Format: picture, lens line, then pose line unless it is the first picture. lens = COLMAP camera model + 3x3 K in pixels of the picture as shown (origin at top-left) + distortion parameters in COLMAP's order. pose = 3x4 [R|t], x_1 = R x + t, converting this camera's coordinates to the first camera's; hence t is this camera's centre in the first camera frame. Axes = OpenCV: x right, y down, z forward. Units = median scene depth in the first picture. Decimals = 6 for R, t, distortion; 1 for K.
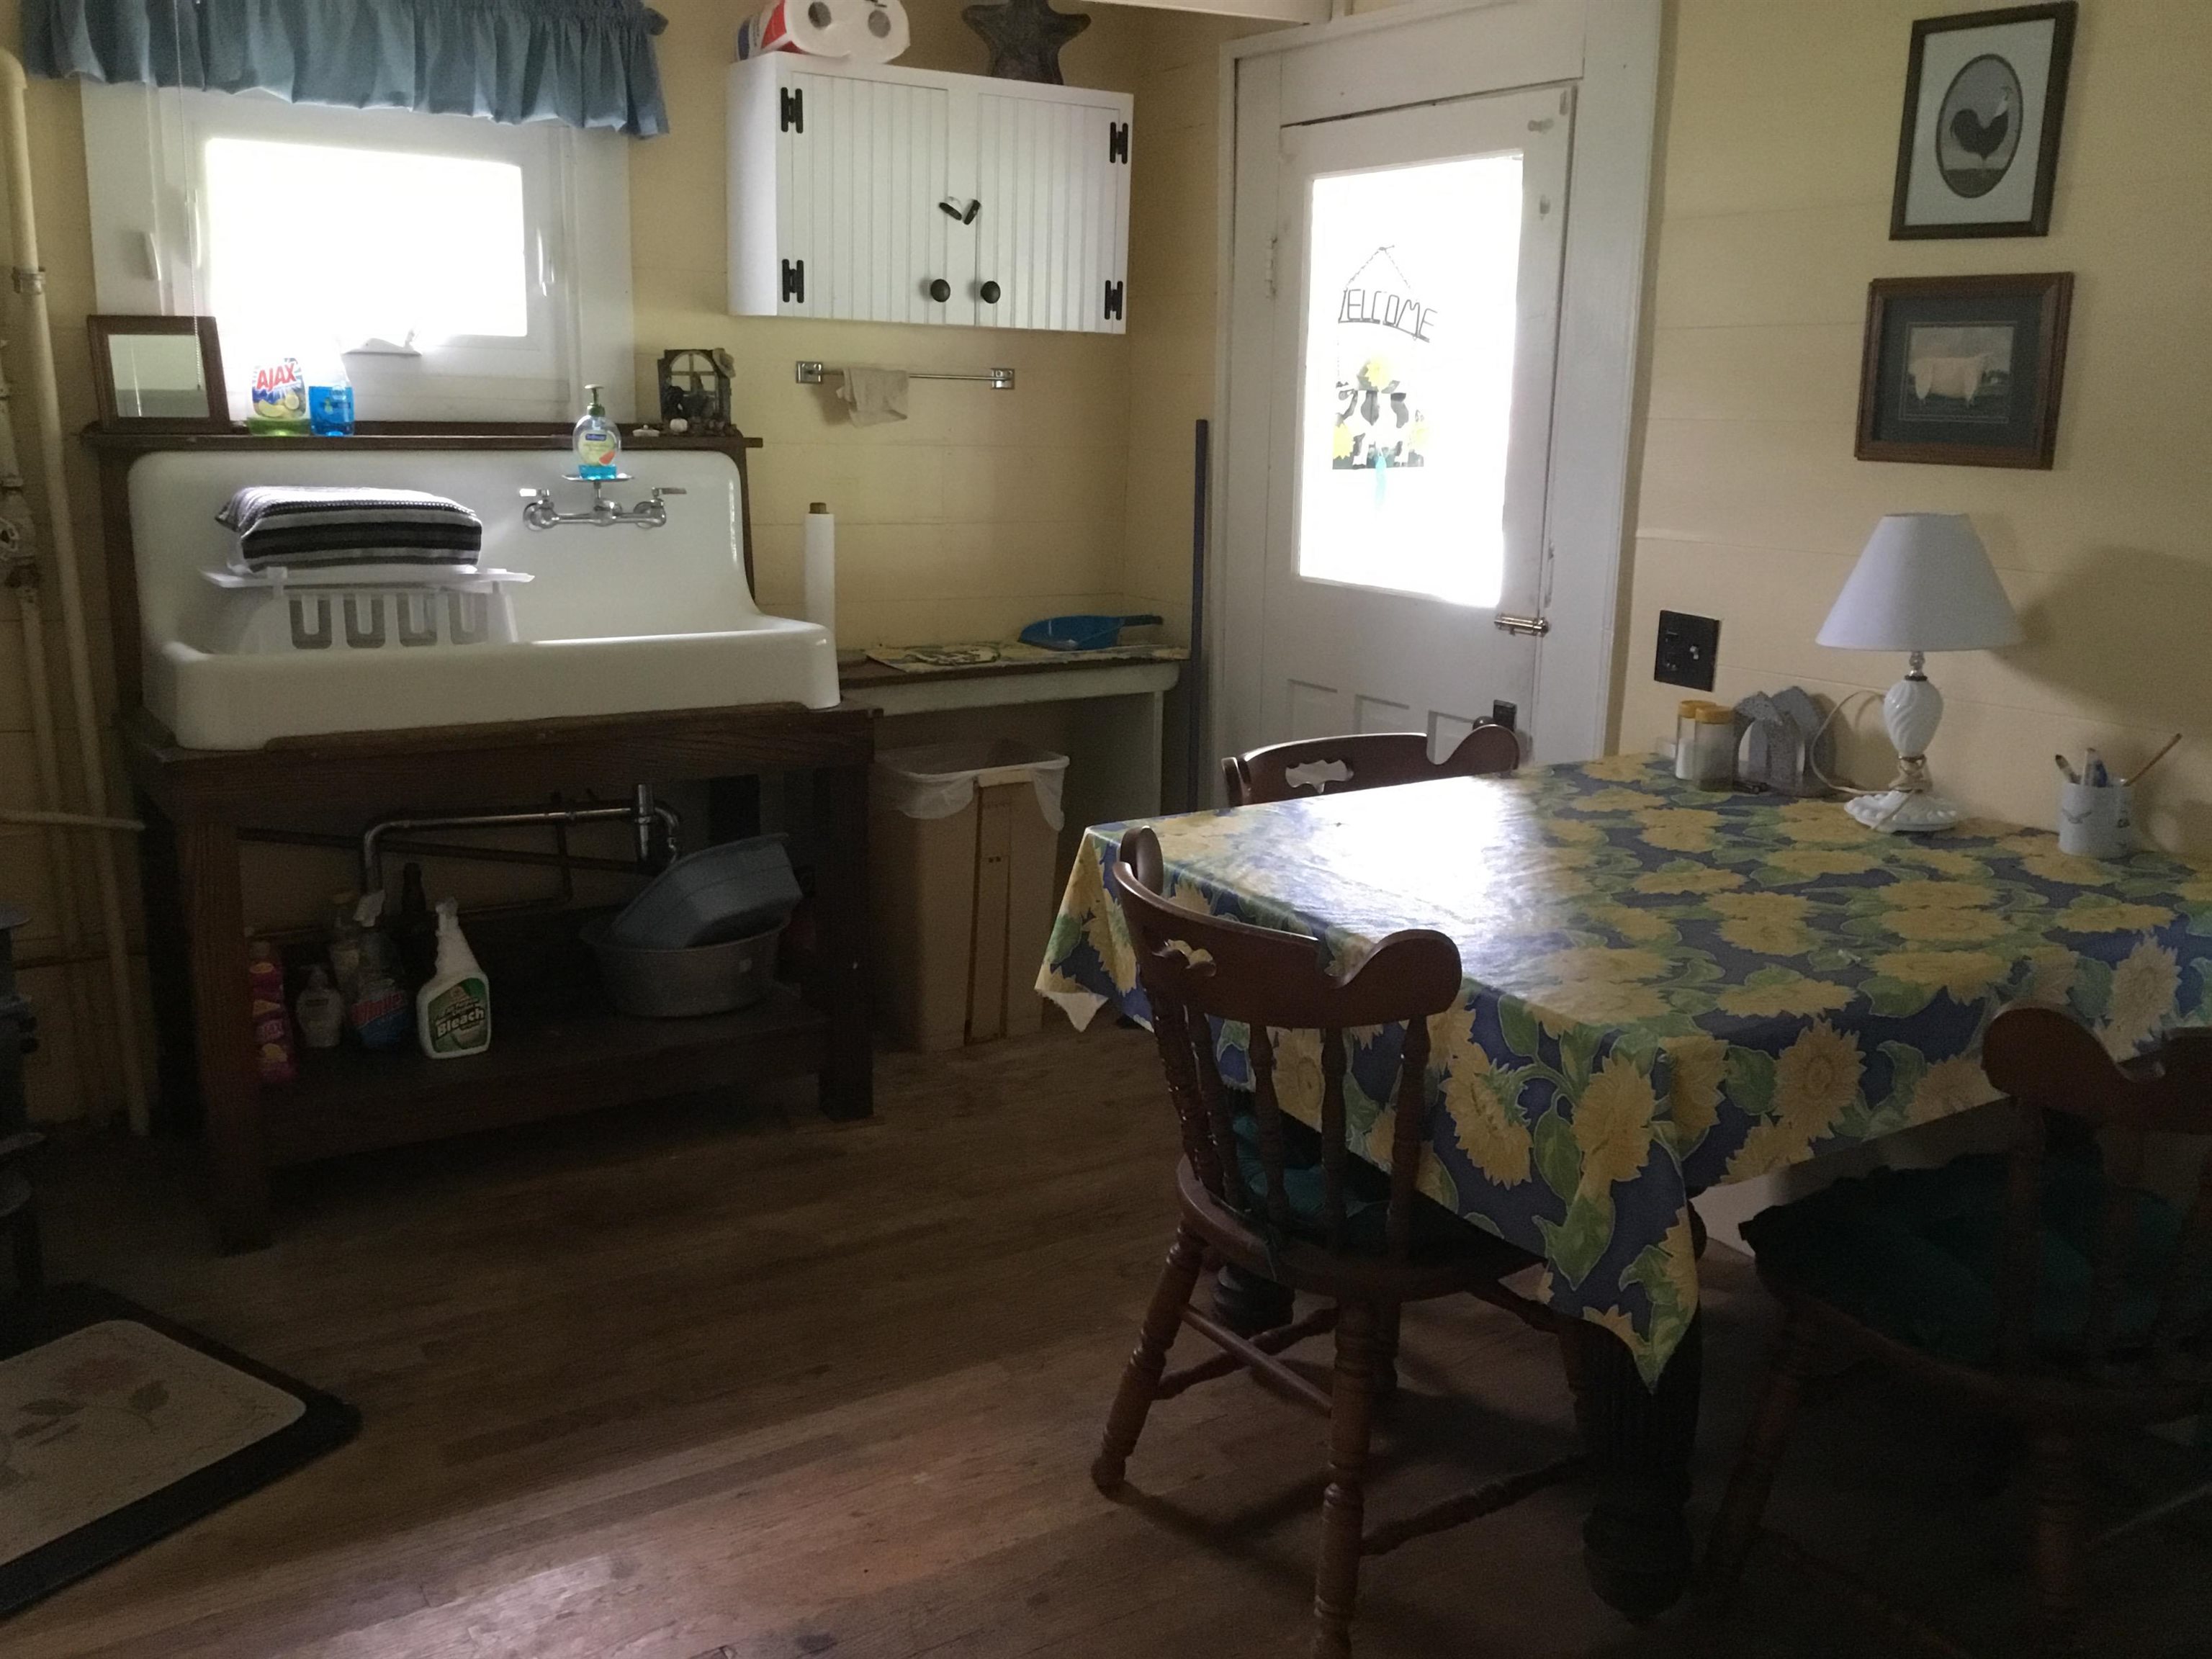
lens RADIAL K [[2031.7, 0, 1112.4], [0, 2031.7, 821.4], [0, 0, 1]] dist [0.111568, -0.226344]
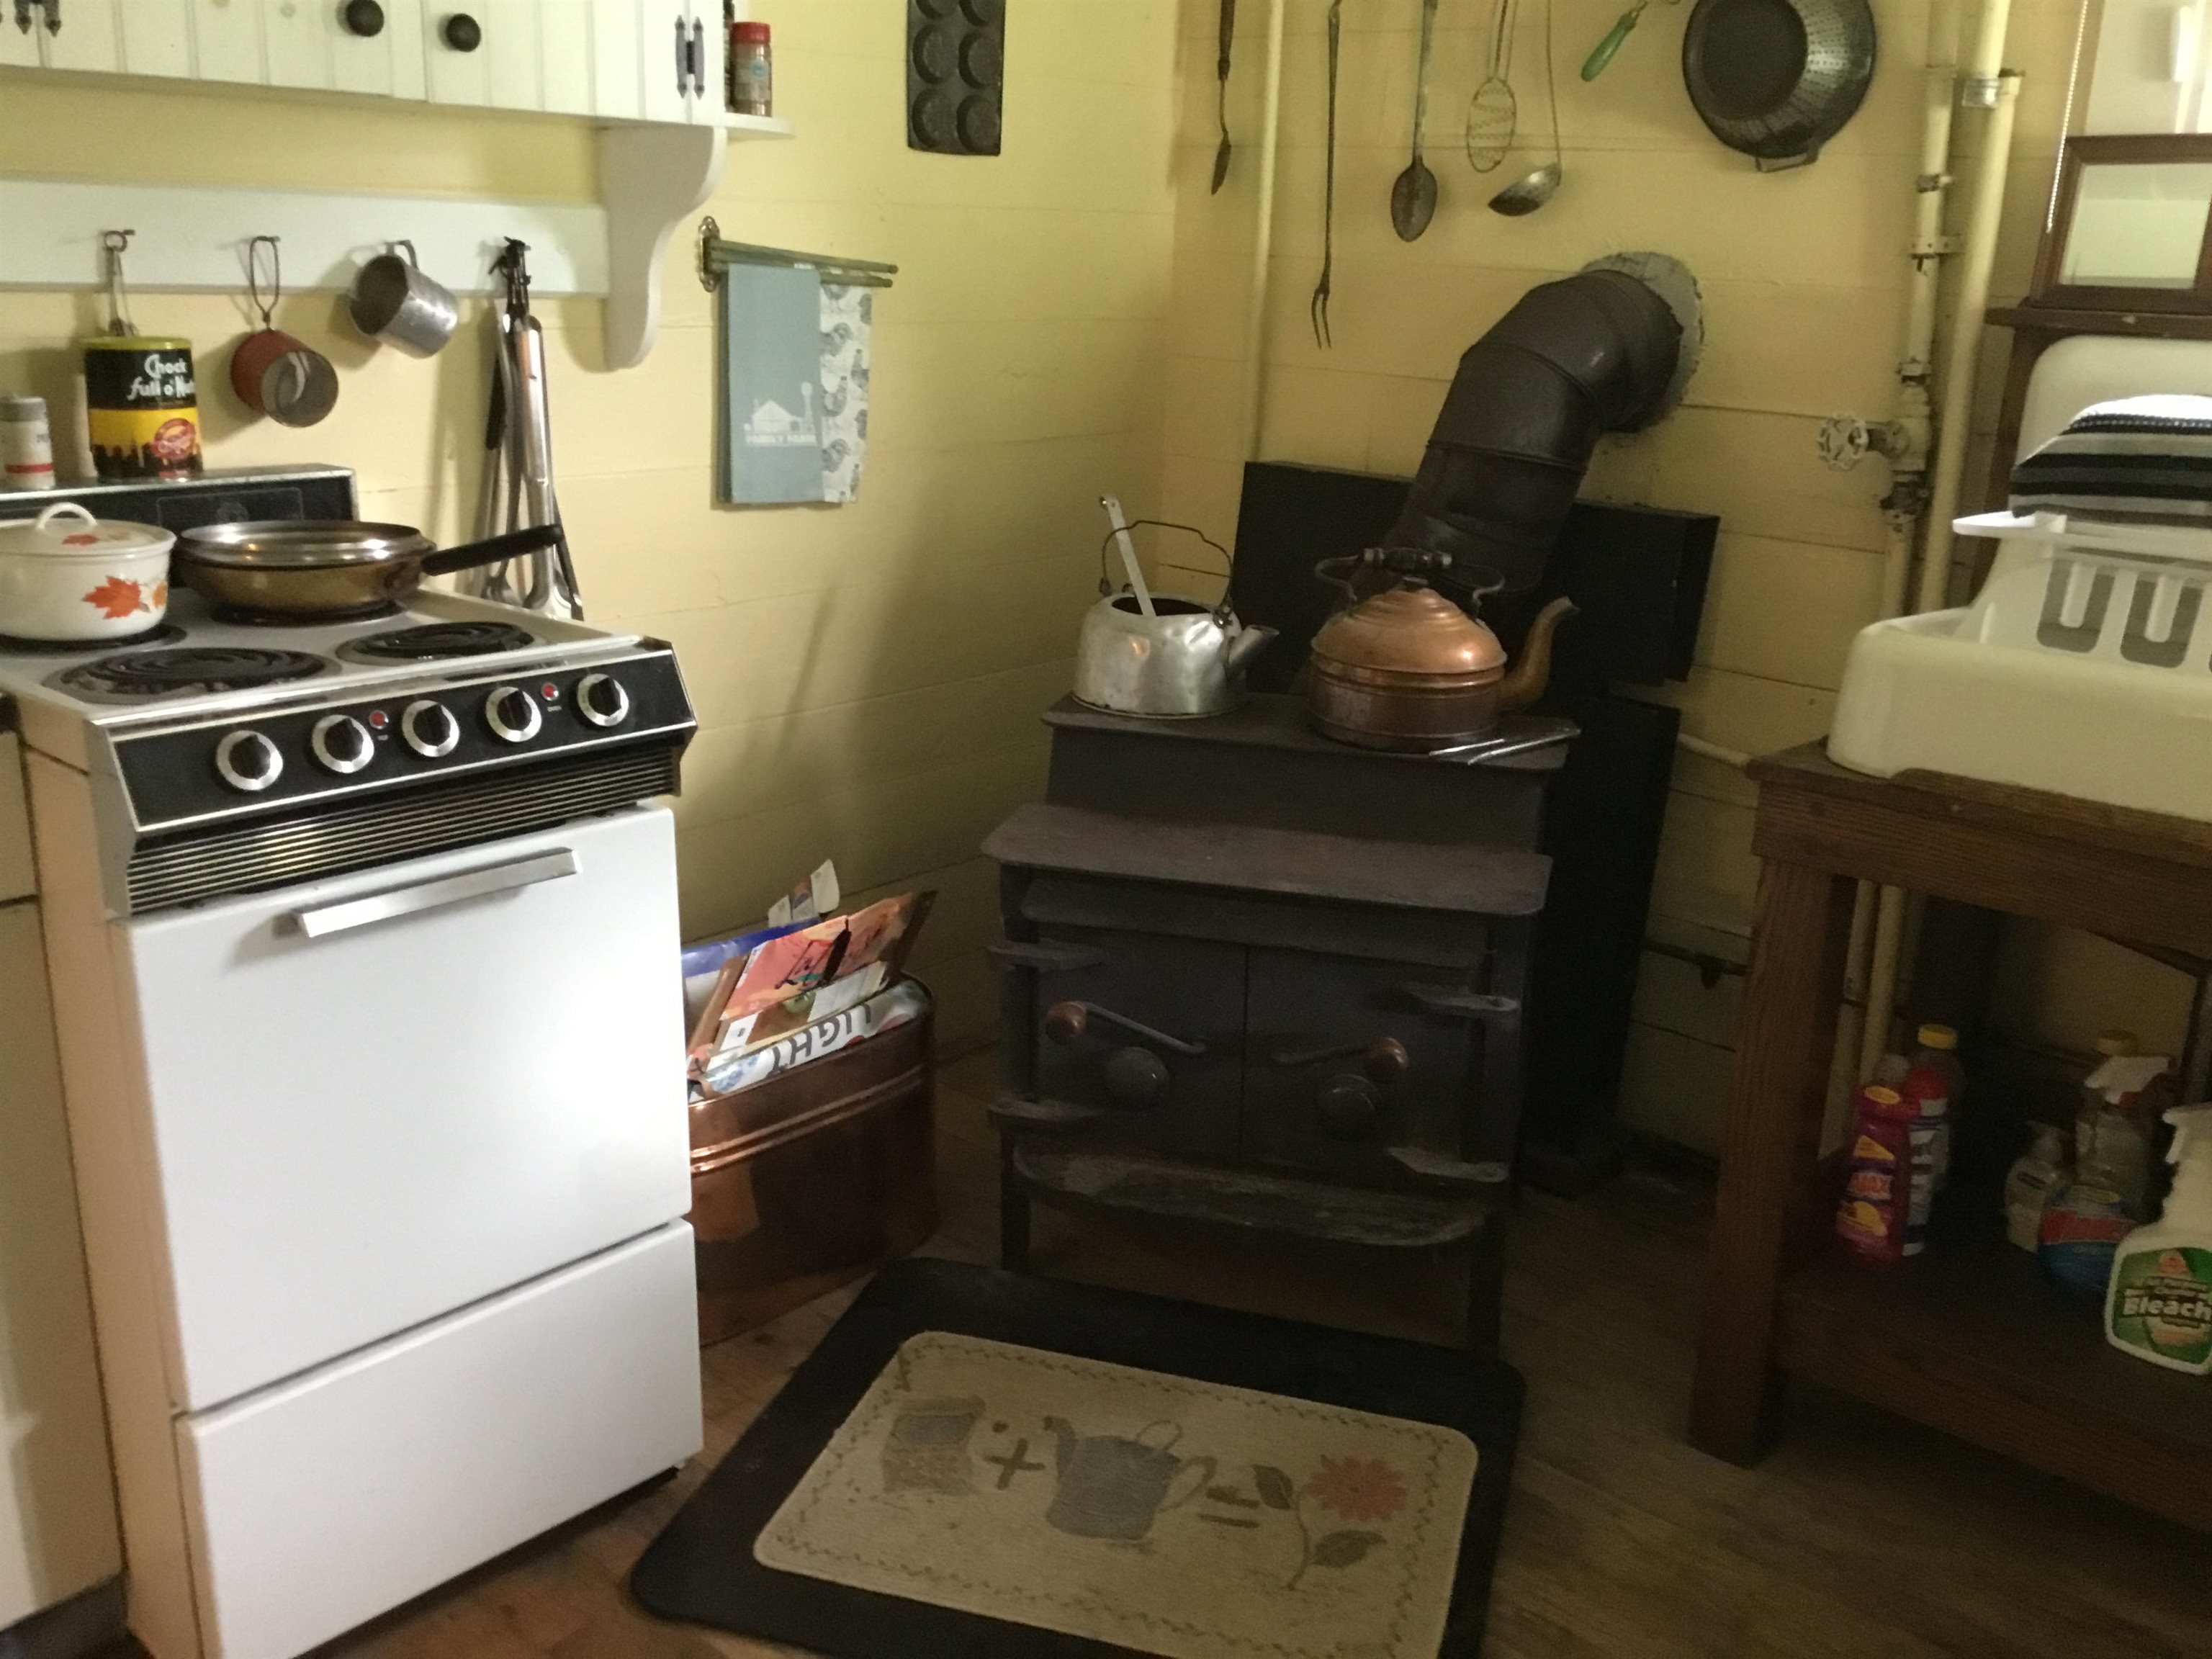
lens RADIAL K [[1990.2, 0, 1093.6], [0, 1990.2, 822.4], [0, 0, 1]] dist [0.113958, -0.203026]
pose [[0.270725, 0.249652, -0.929721, 0.113312], [-0.224968, 0.955452, 0.191053, -0.083426], [0.936001, 0.157435, 0.314829, 0.531102]]
